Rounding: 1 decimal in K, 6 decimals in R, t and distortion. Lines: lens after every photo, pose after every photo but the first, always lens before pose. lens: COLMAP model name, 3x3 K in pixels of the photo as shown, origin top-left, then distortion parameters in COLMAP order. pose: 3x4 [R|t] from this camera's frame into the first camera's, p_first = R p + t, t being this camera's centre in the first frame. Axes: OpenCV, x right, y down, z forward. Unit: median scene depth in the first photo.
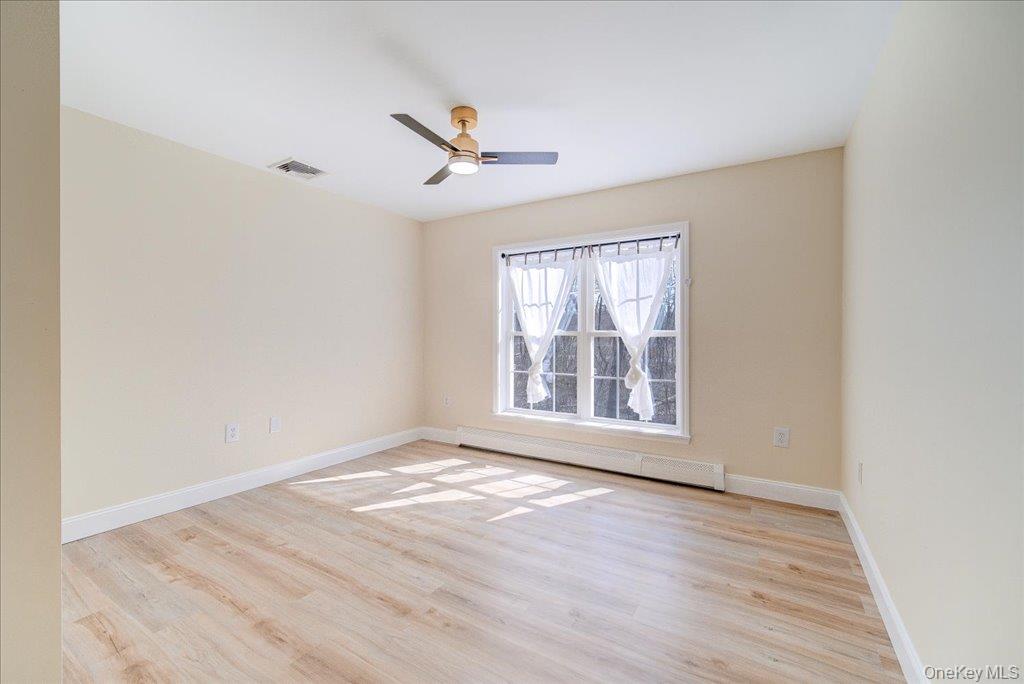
lens RADIAL K [[412.8, 0, 505.2], [0, 412.8, 344.2], [0, 0, 1]] dist [0.000147, -0.000706]
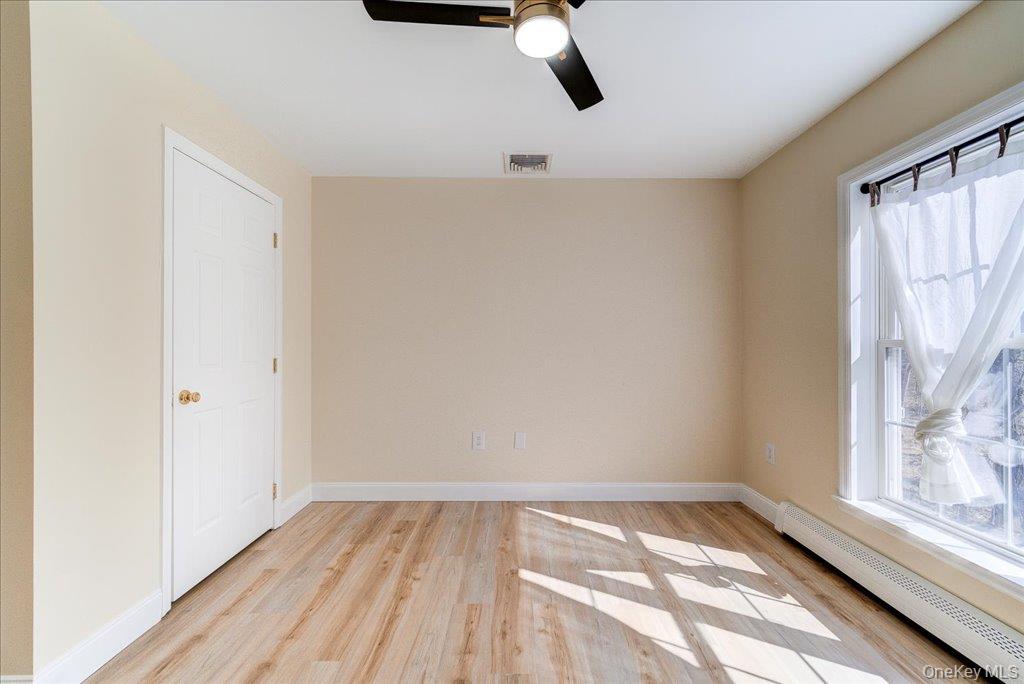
lens RADIAL K [[412.8, 0, 510.3], [0, 412.8, 348.3], [0, 0, 1]] dist [0.000147, -0.000706]
pose [[0.544184, 0.006400, -0.838941, 0.226392], [-0.016857, 0.999852, -0.003307, -0.013469], [0.838796, 0.015942, 0.544212, 0.463898]]
